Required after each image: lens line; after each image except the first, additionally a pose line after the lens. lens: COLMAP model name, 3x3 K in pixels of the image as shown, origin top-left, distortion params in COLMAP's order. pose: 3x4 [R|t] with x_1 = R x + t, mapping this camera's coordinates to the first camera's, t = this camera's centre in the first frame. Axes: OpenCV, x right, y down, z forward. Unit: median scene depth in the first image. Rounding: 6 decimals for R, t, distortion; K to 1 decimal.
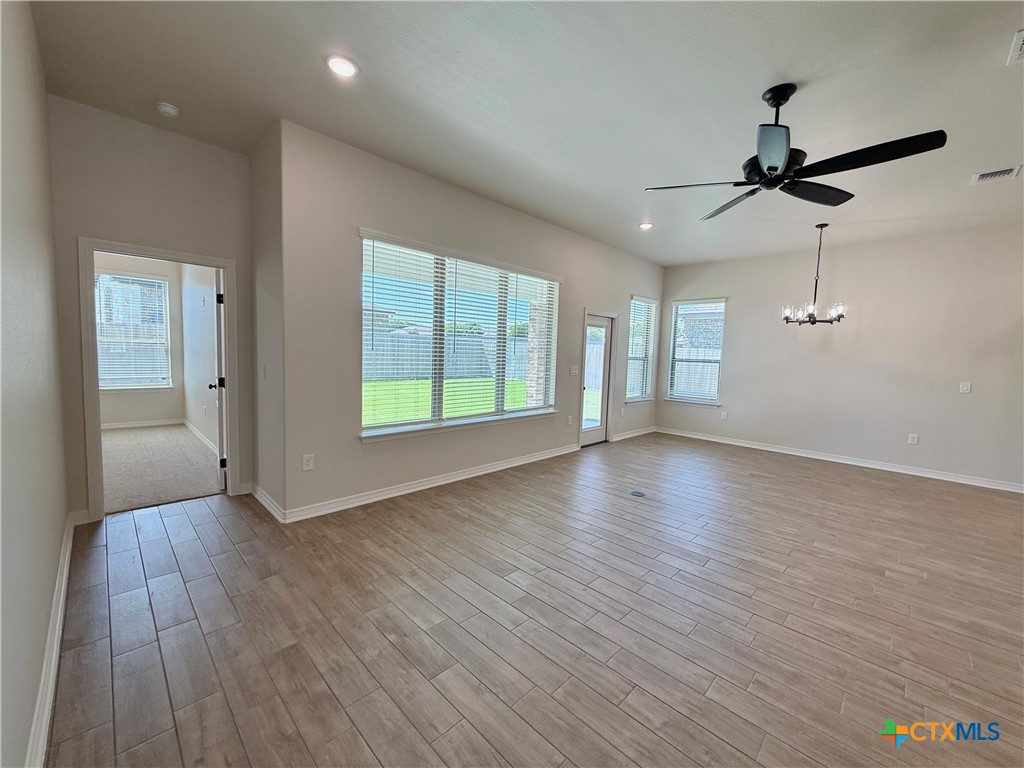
lens RADIAL K [[408.2, 0, 514.9], [0, 408.2, 383.7], [0, 0, 1]] dist [-0.000243, 0.000074]
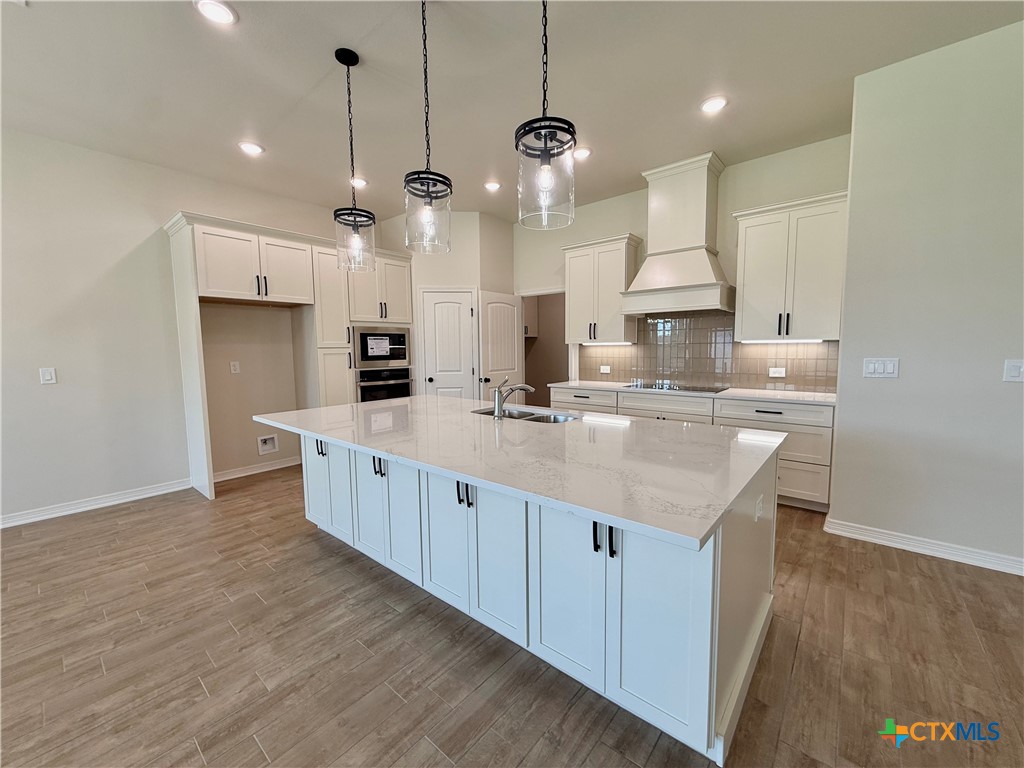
lens RADIAL K [[409.6, 0, 514.2], [0, 409.6, 383.8], [0, 0, 1]] dist [-0.000474, 0.000394]
pose [[-0.077361, -0.124241, 0.989232, 0.385971], [0.085139, 0.987758, 0.130714, 0.000000], [-0.993361, 0.094334, -0.065836, 0.292905]]
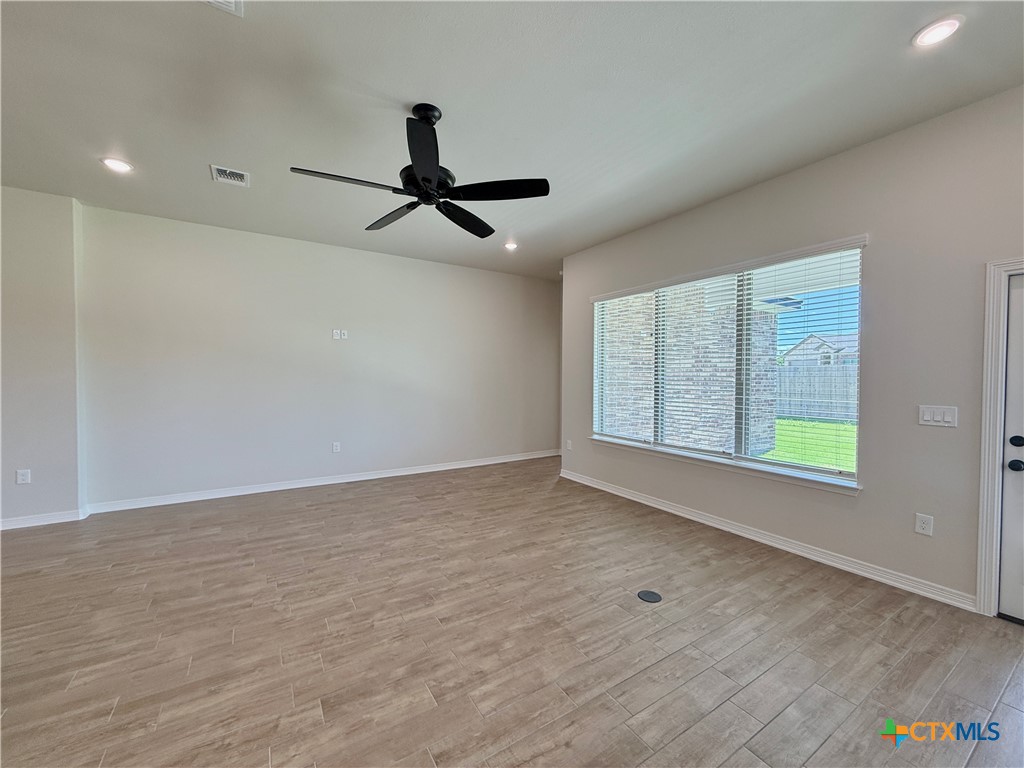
lens RADIAL K [[409.6, 0, 514.2], [0, 409.6, 383.8], [0, 0, 1]] dist [-0.000474, 0.000394]
pose [[-0.227143, -0.015477, -0.973738, 0.815950], [-0.087869, 0.996121, 0.004665, -0.033158], [0.969889, 0.086621, -0.227622, 0.774425]]
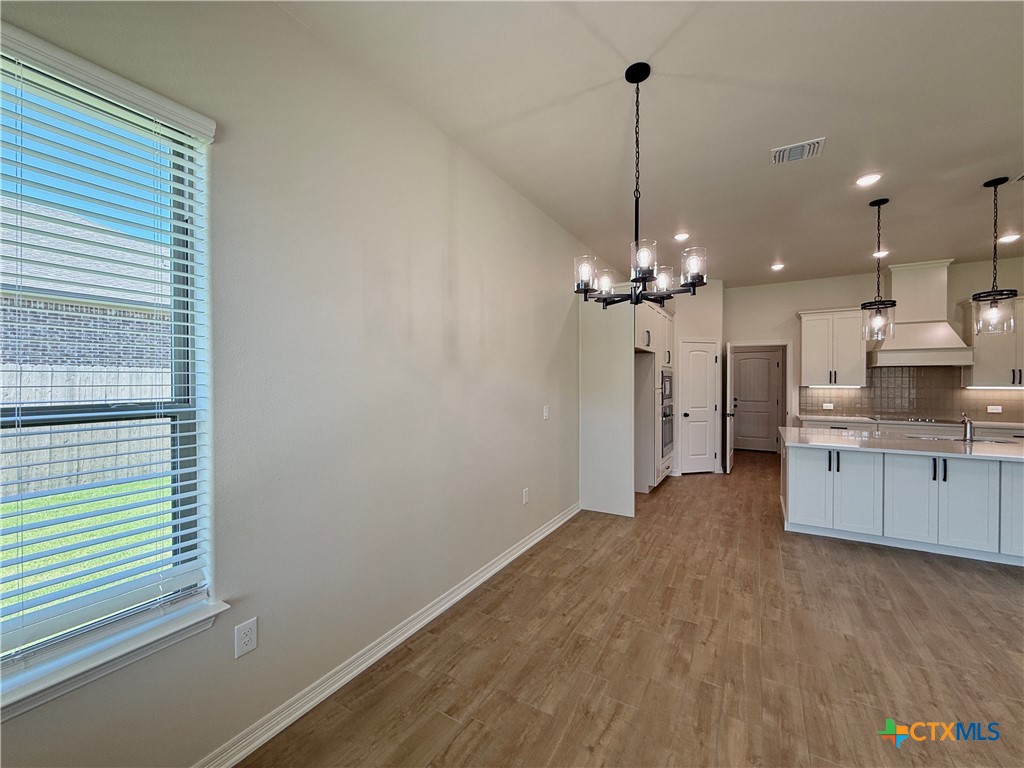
lens RADIAL K [[409.6, 0, 514.2], [0, 409.6, 383.8], [0, 0, 1]] dist [-0.000474, 0.000394]
pose [[-0.239589, -0.044124, 0.969871, 0.357855], [0.065933, 0.995921, 0.061597, -0.100107], [-0.968633, 0.078704, -0.235702, 1.264031]]
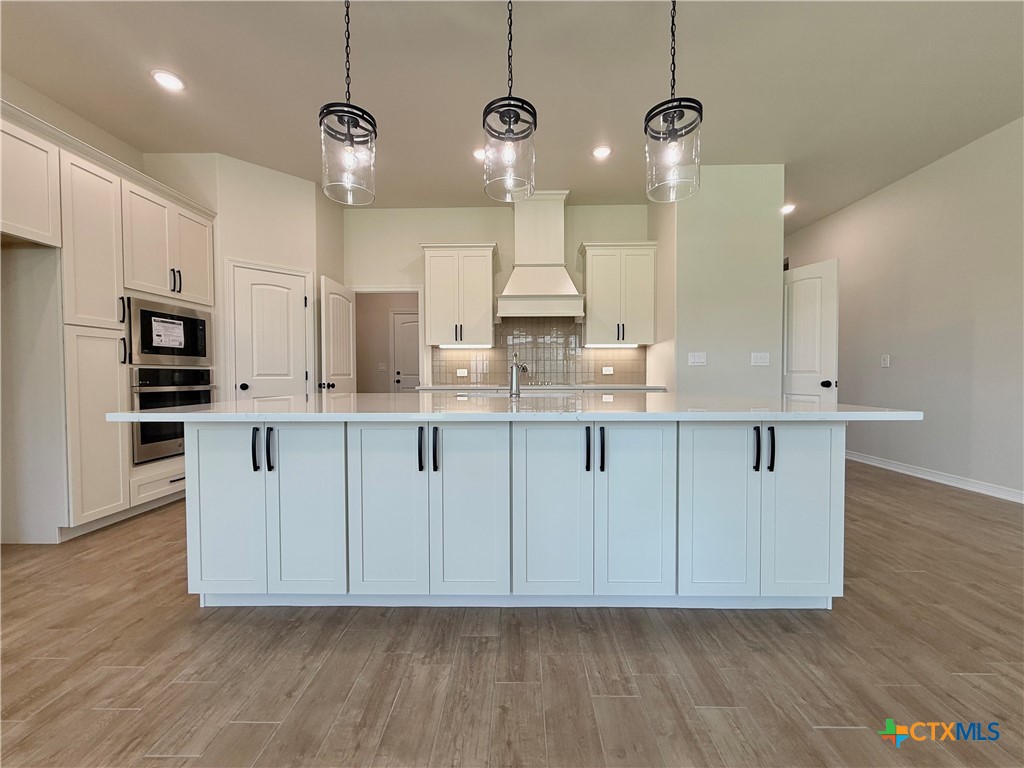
lens RADIAL K [[408.2, 0, 514.9], [0, 408.2, 383.7], [0, 0, 1]] dist [-0.000243, 0.000074]
pose [[-0.688607, -0.050952, 0.723343, 0.548681], [0.034296, 0.994124, 0.102675, 0.044476], [-0.724324, 0.095510, -0.682813, 0.600057]]
